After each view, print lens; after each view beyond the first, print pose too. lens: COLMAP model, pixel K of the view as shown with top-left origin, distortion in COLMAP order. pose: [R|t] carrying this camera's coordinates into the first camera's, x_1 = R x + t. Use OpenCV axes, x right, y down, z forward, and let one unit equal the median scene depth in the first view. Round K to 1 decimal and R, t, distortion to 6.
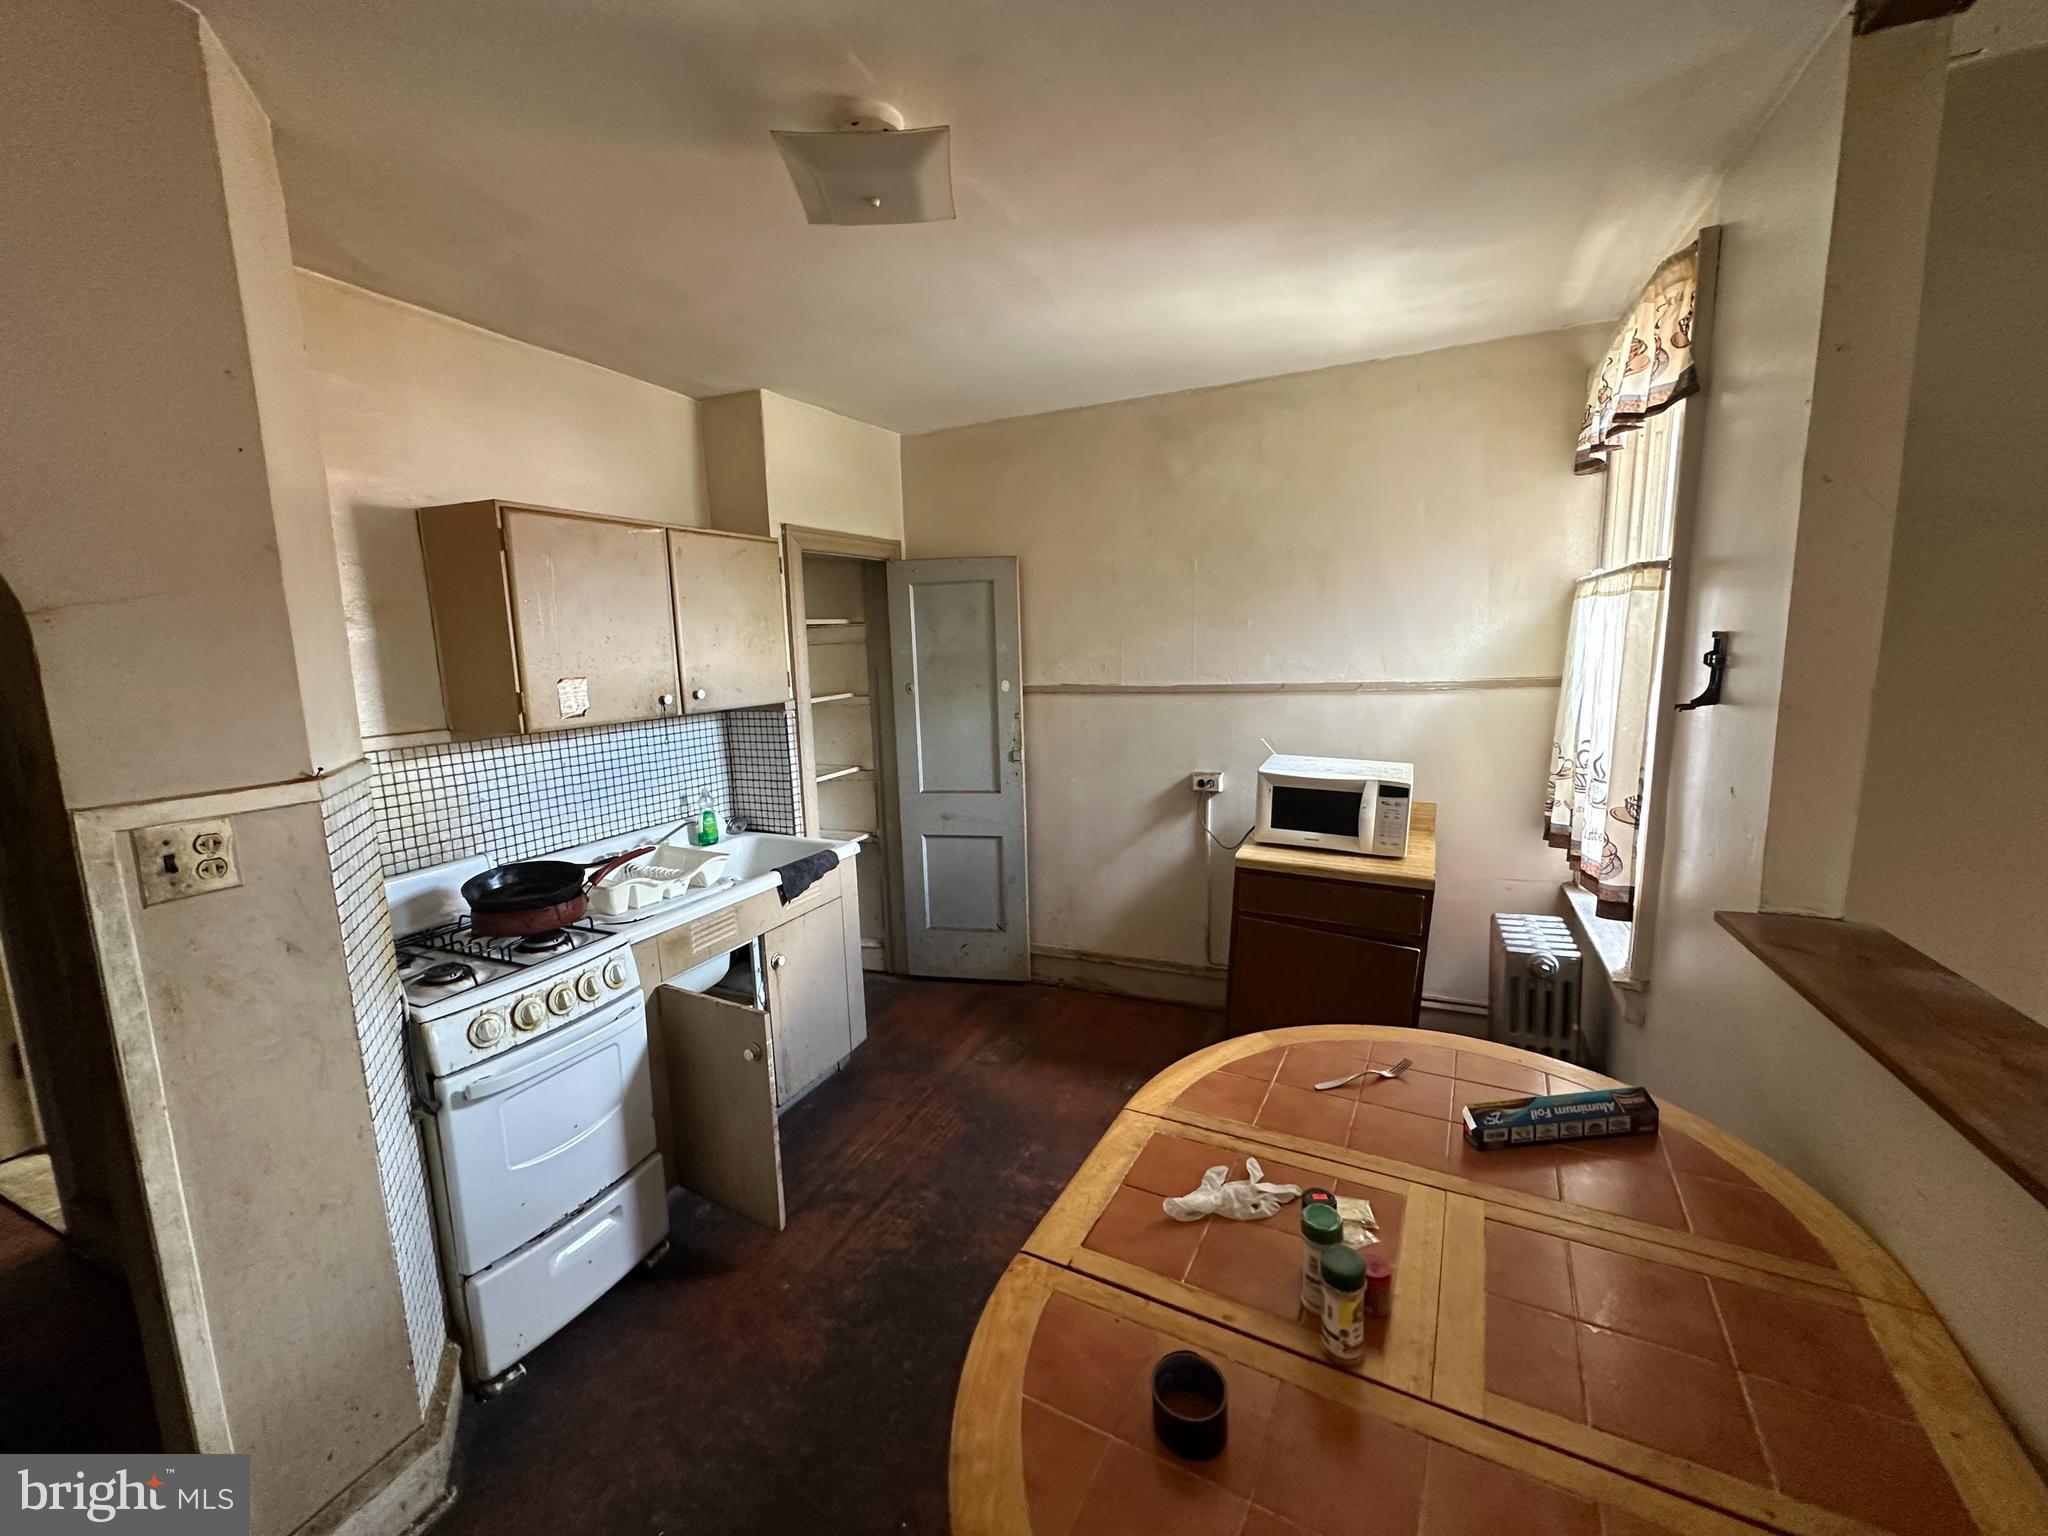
lens RADIAL K [[816.3, 0, 1025.7], [0, 816.3, 768.3], [0, 0, 1]] dist [-0.008134, 0.001768]
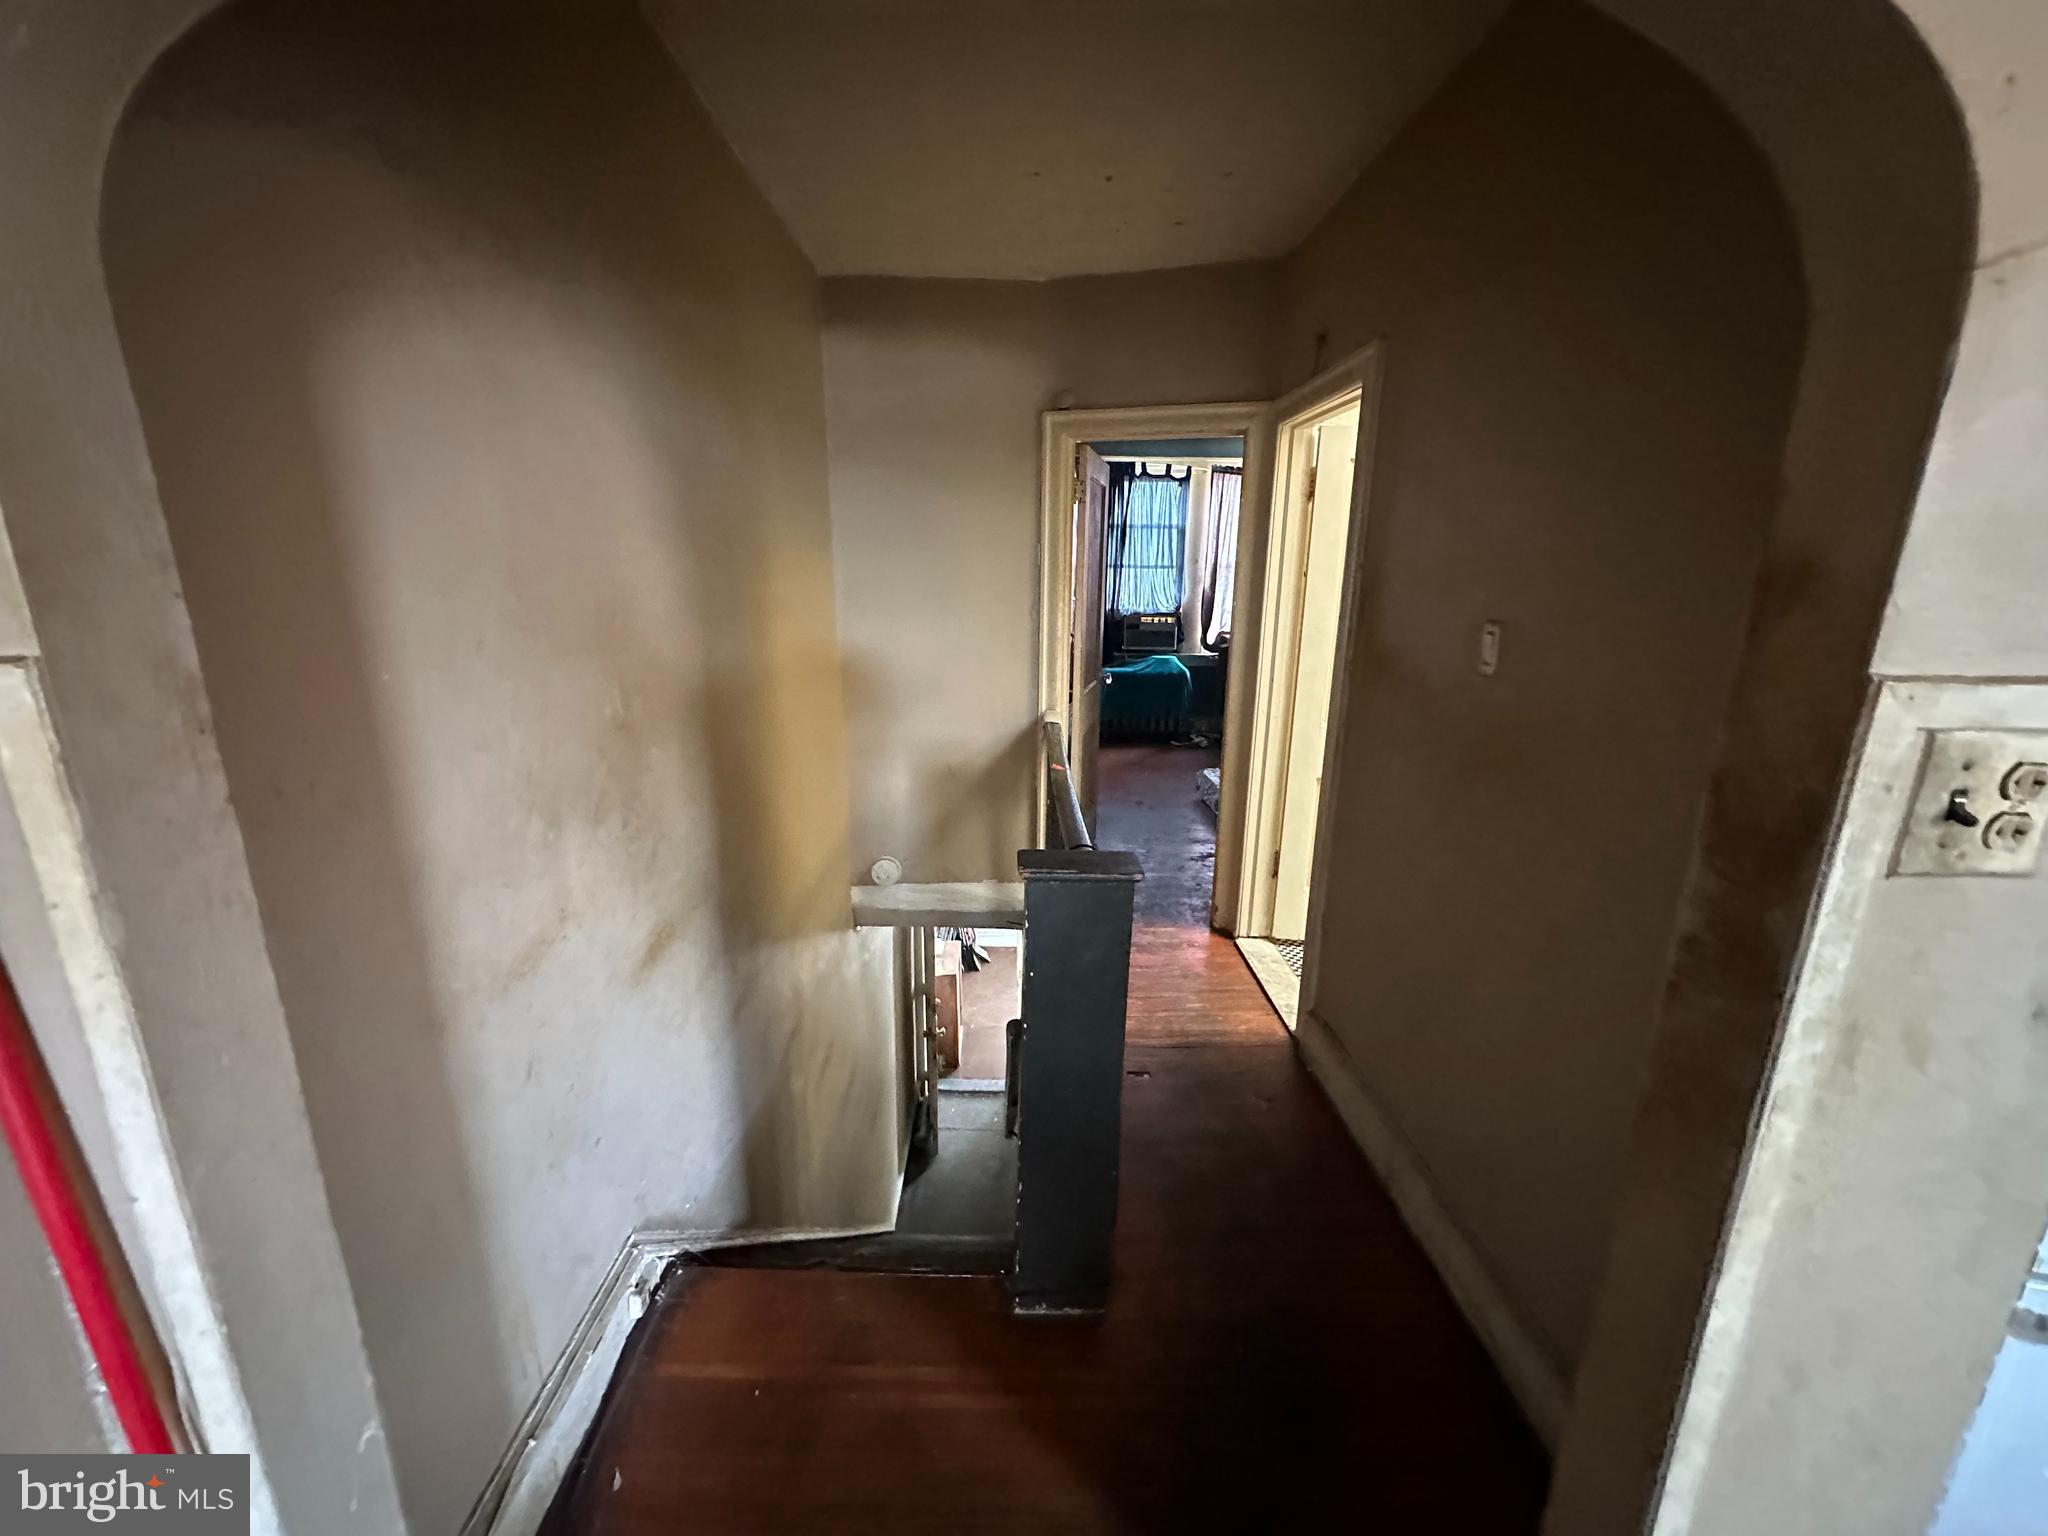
lens RADIAL K [[816.3, 0, 1025.7], [0, 816.3, 768.3], [0, 0, 1]] dist [-0.008134, 0.001768]
pose [[0.426492, 0.248737, -0.869618, -0.462121], [-0.155607, 0.967287, 0.200358, 0.044477], [0.891006, 0.049868, 0.451245, 0.132819]]
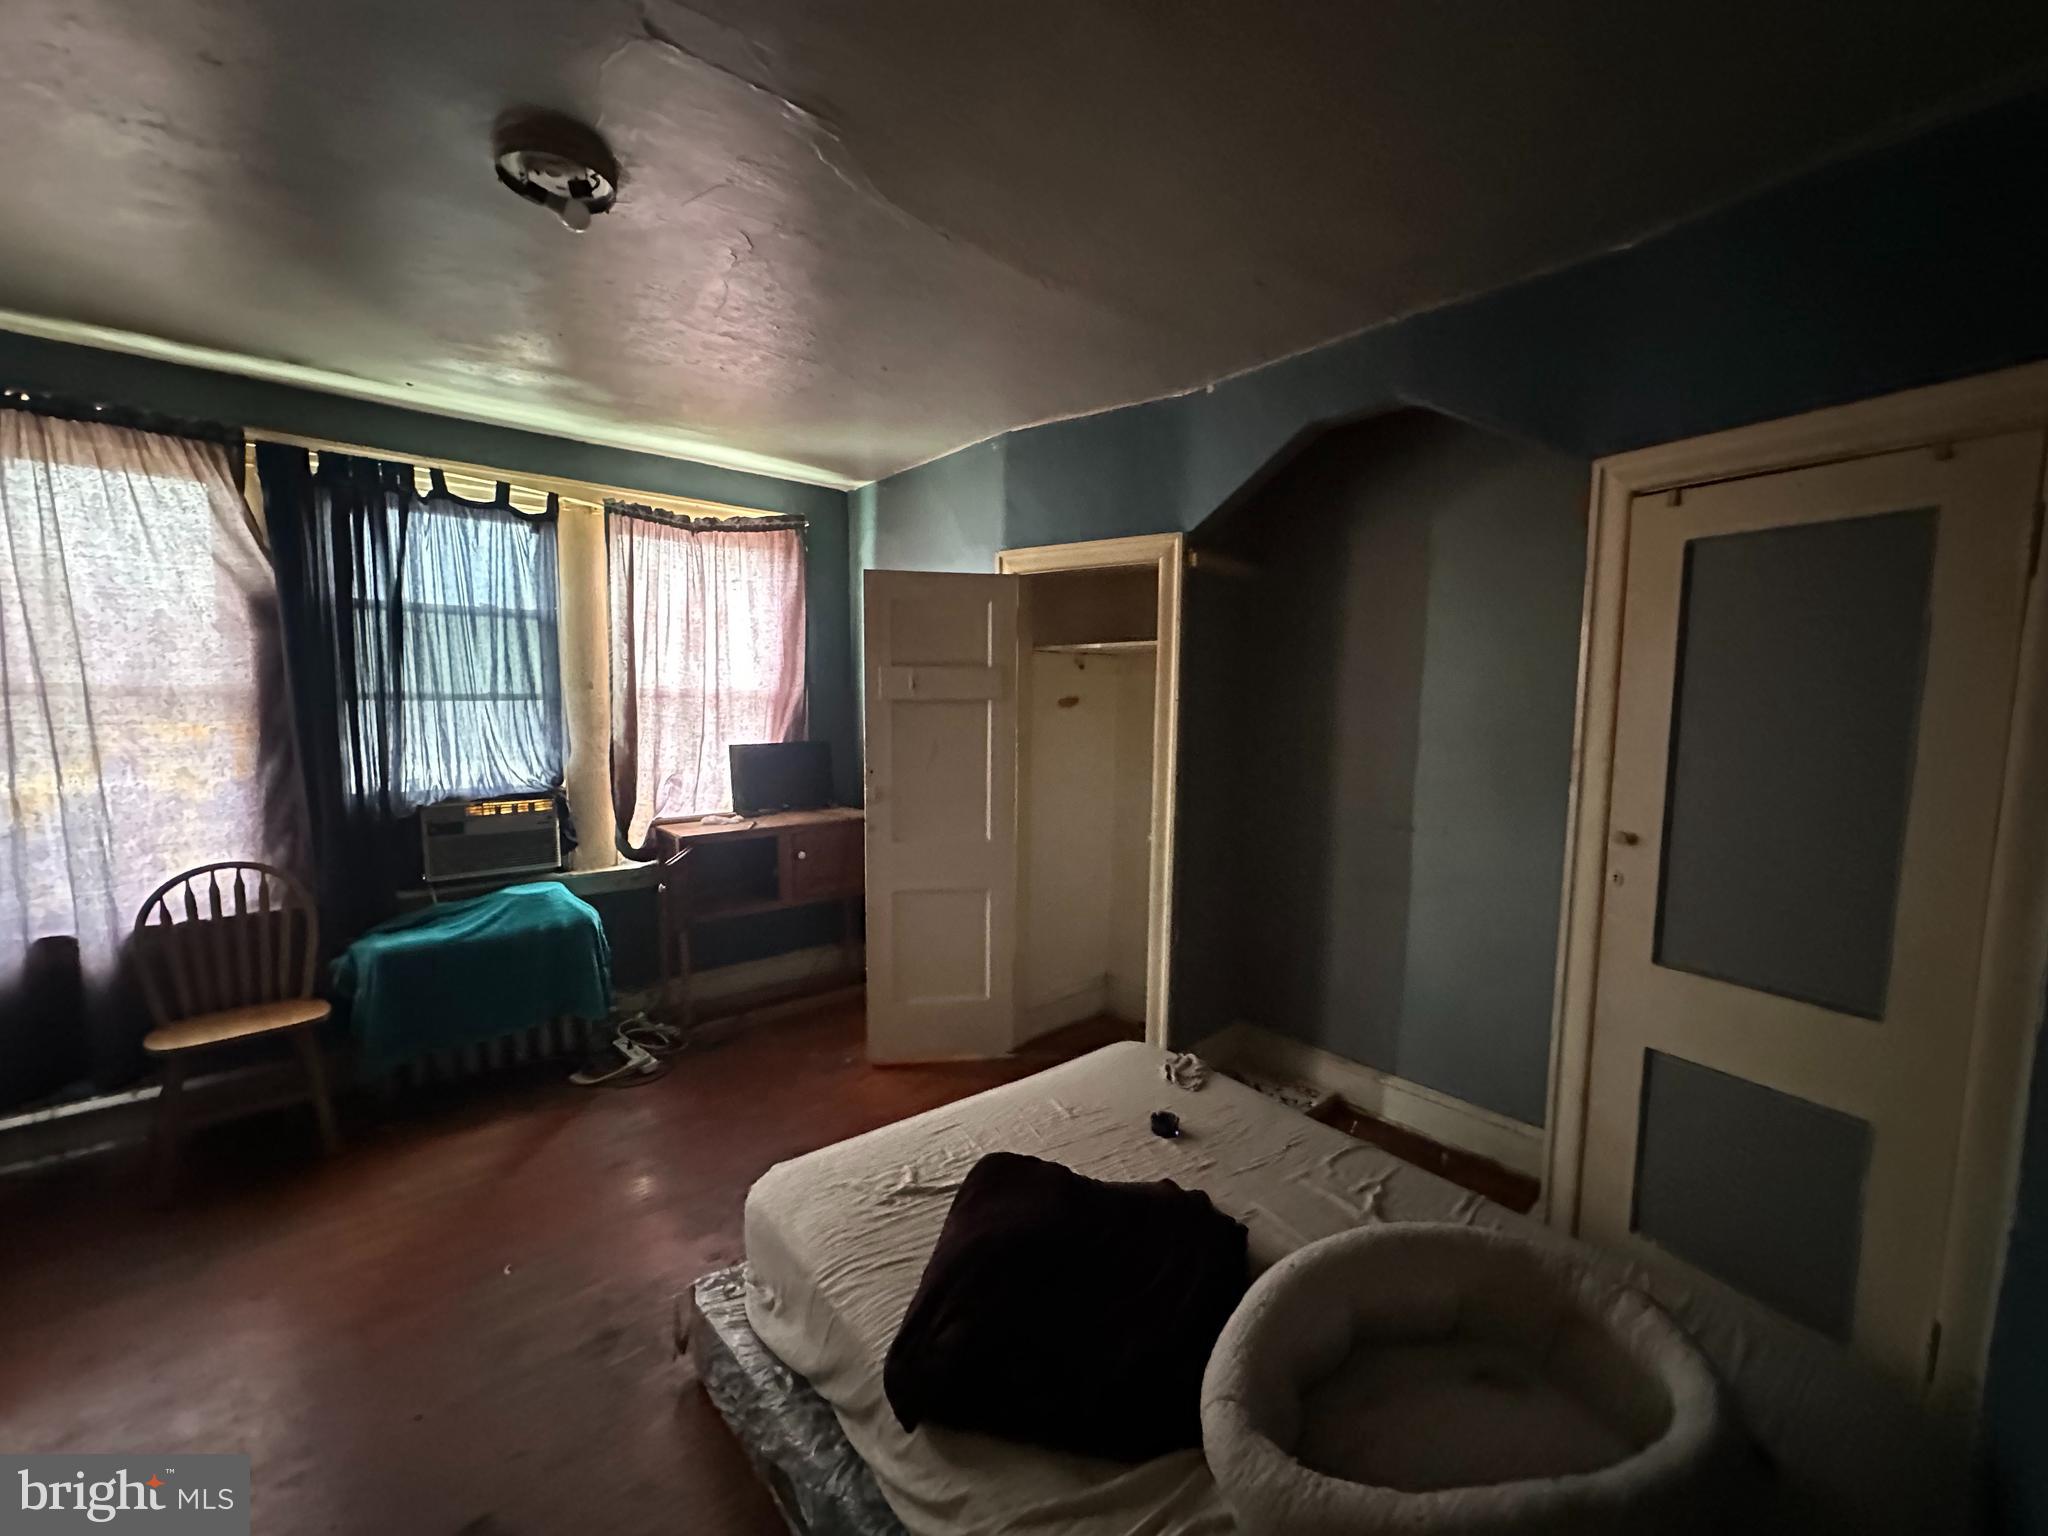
lens RADIAL K [[816.3, 0, 1025.7], [0, 816.3, 768.3], [0, 0, 1]] dist [-0.008134, 0.001768]
pose [[0.912981, 0.077017, -0.400668, -1.734437], [-0.096031, 0.994997, -0.027561, -0.081352], [0.396540, 0.063639, 0.915809, 1.027359]]
